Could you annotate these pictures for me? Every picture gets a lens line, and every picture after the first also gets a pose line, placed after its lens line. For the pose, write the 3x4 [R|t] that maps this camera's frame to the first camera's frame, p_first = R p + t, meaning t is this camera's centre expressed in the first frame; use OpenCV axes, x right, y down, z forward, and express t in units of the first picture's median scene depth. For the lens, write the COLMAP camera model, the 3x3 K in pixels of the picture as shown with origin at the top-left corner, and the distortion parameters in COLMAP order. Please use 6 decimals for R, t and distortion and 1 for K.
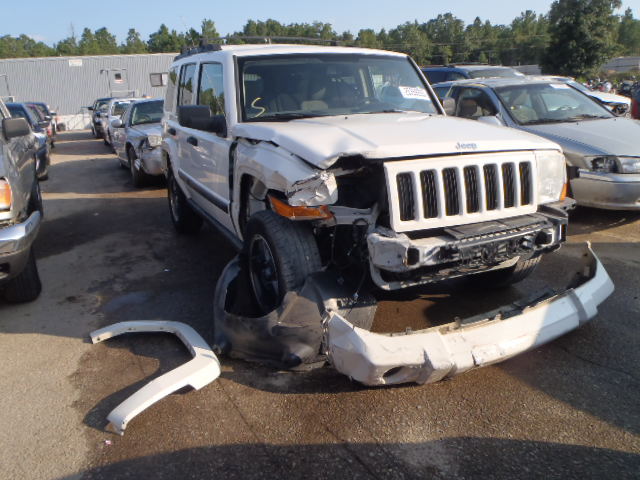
lens RADIAL K [[532.6, 0, 320.0], [0, 532.6, 240.0], [0, 0, 1]] dist [-0.035186, 0.002802]
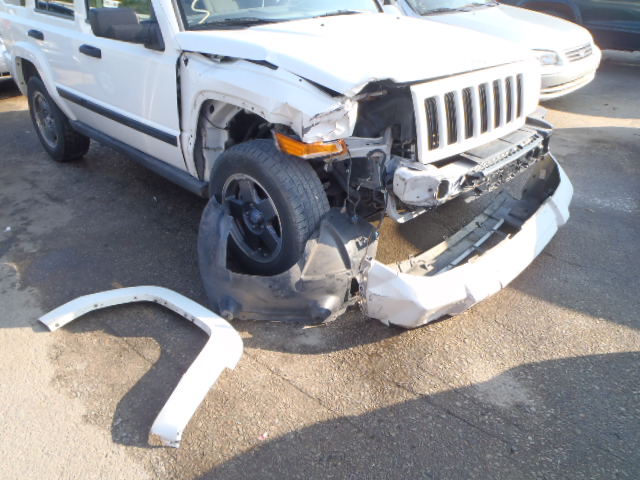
lens RADIAL K [[532.6, 0, 320.0], [0, 532.6, 240.0], [0, 0, 1]] dist [-0.035186, 0.002802]
pose [[0.942827, -0.140937, 0.302017, -0.308879], [0.073611, 0.971867, 0.223730, -0.101115], [-0.325053, -0.188707, 0.926677, 0.176510]]
